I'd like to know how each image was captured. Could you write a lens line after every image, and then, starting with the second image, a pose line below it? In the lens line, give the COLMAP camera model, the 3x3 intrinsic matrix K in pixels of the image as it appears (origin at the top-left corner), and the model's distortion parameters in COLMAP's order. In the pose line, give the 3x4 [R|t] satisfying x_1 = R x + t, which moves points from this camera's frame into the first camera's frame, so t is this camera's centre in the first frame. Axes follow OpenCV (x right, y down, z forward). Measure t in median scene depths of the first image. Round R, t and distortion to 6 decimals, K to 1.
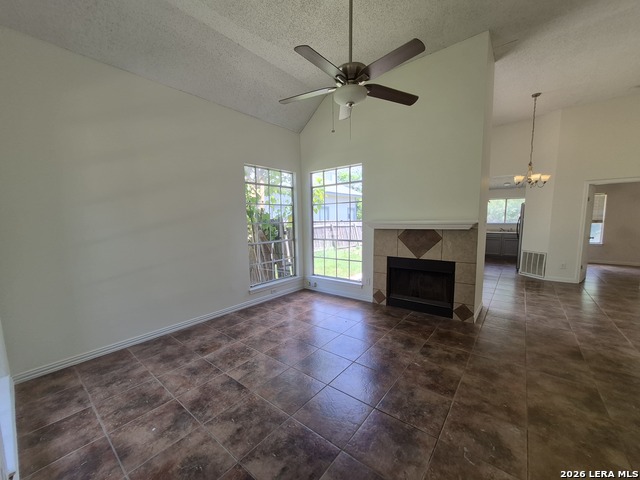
lens RADIAL K [[252.0, 0, 315.4], [0, 252.0, 247.8], [0, 0, 1]] dist [0.000997, 0.000737]
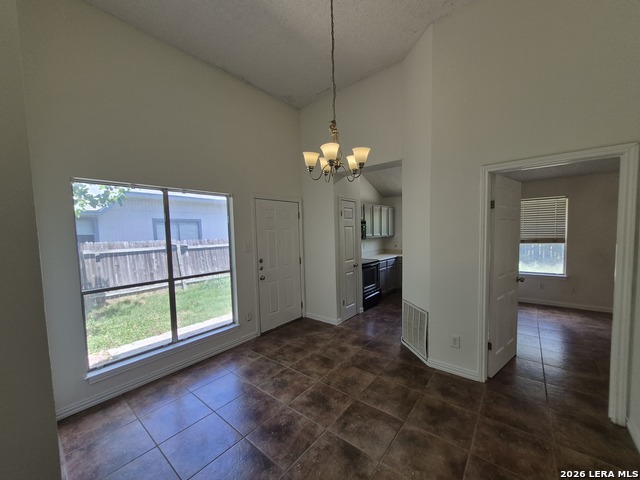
lens RADIAL K [[252.0, 0, 314.4], [0, 252.0, 247.9], [0, 0, 1]] dist [0.000997, 0.000737]
pose [[0.999831, -0.012660, -0.013340, 1.207238], [0.012038, 0.998881, -0.045741, -0.151331], [0.013904, 0.045573, 0.998864, 0.845486]]
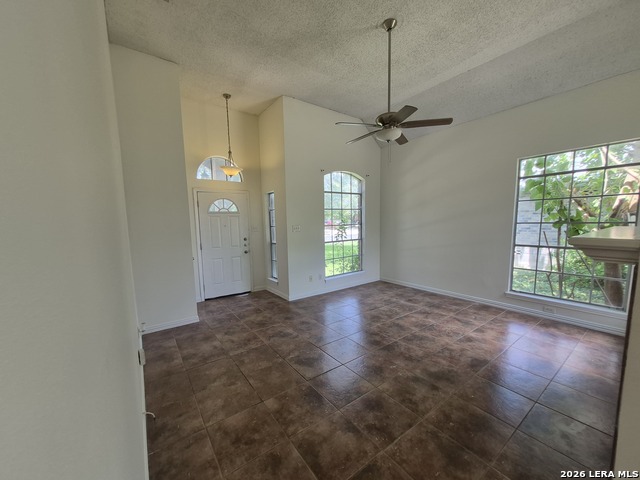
lens RADIAL K [[252.0, 0, 315.0], [0, 252.0, 246.4], [0, 0, 1]] dist [0.000997, 0.000737]
pose [[-0.261881, 0.126252, -0.956807, 1.079417], [-0.078774, 0.985302, 0.151572, -0.121396], [0.961880, 0.115065, -0.248086, 0.678370]]
